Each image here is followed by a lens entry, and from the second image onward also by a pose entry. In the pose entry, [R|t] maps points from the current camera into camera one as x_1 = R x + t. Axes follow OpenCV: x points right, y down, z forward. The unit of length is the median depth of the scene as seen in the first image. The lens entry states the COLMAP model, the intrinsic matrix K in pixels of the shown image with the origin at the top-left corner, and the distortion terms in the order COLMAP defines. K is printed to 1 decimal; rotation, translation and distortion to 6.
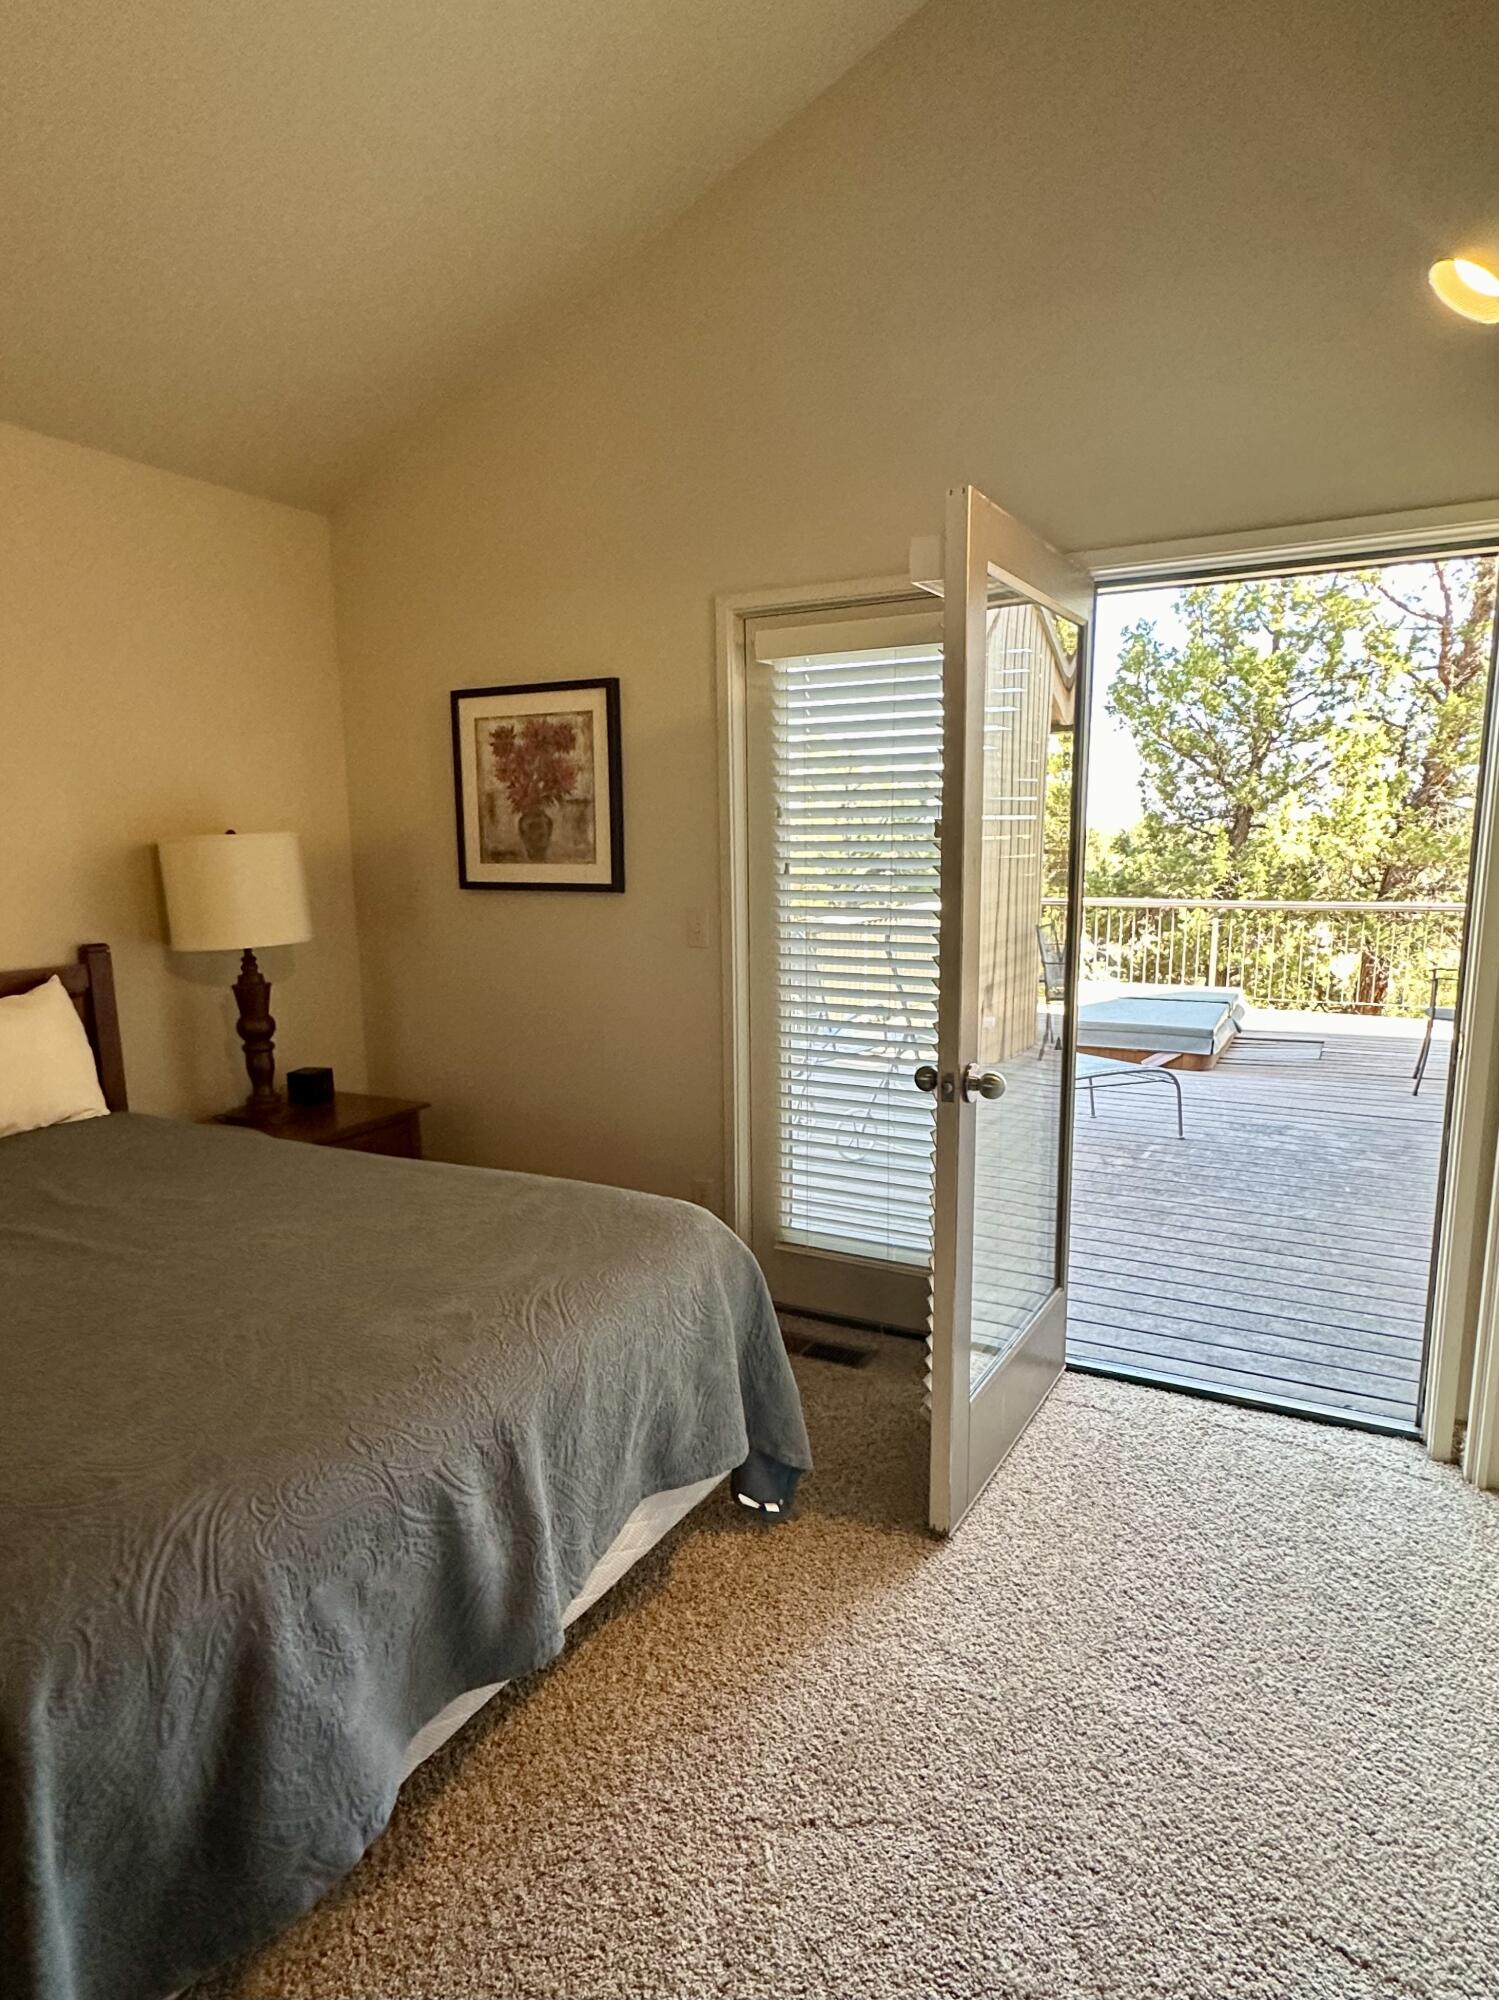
lens RADIAL K [[1152.3, 0, 747.2], [0, 1152.3, 1043.0], [0, 0, 1]] dist [-0.006170, 0.000832]
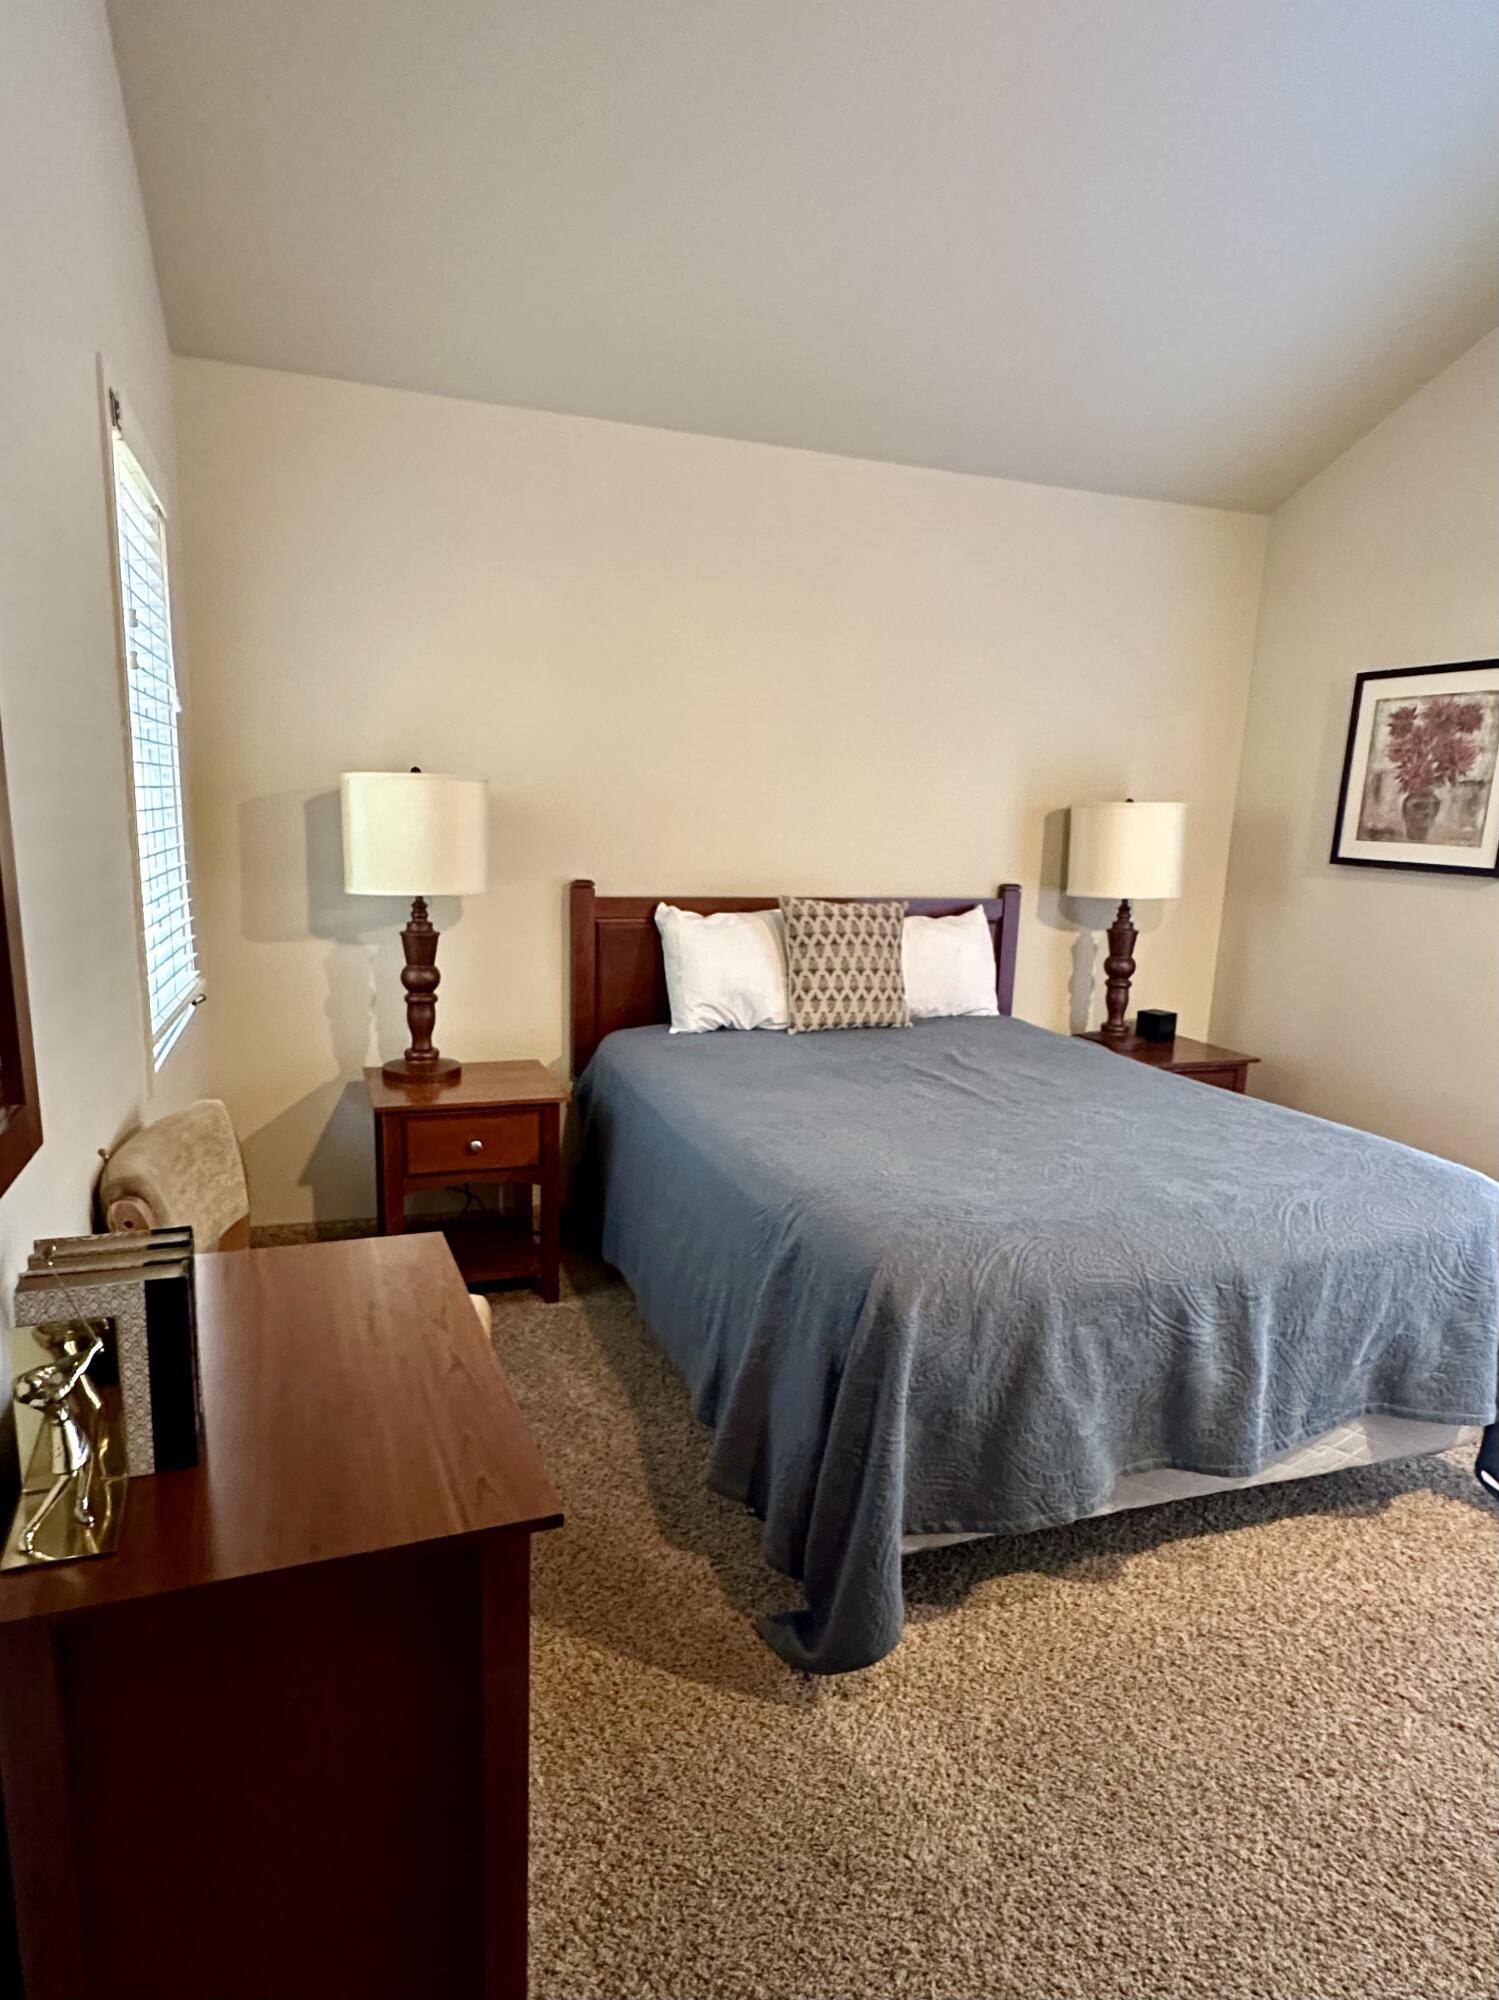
lens RADIAL K [[1152.3, 0, 747.2], [0, 1152.3, 1043.0], [0, 0, 1]] dist [-0.006170, 0.000832]
pose [[0.740114, 0.173264, -0.649778, 0.071240], [-0.158551, 0.983958, 0.081780, 0.027149], [0.653524, 0.042496, 0.755712, -0.139130]]
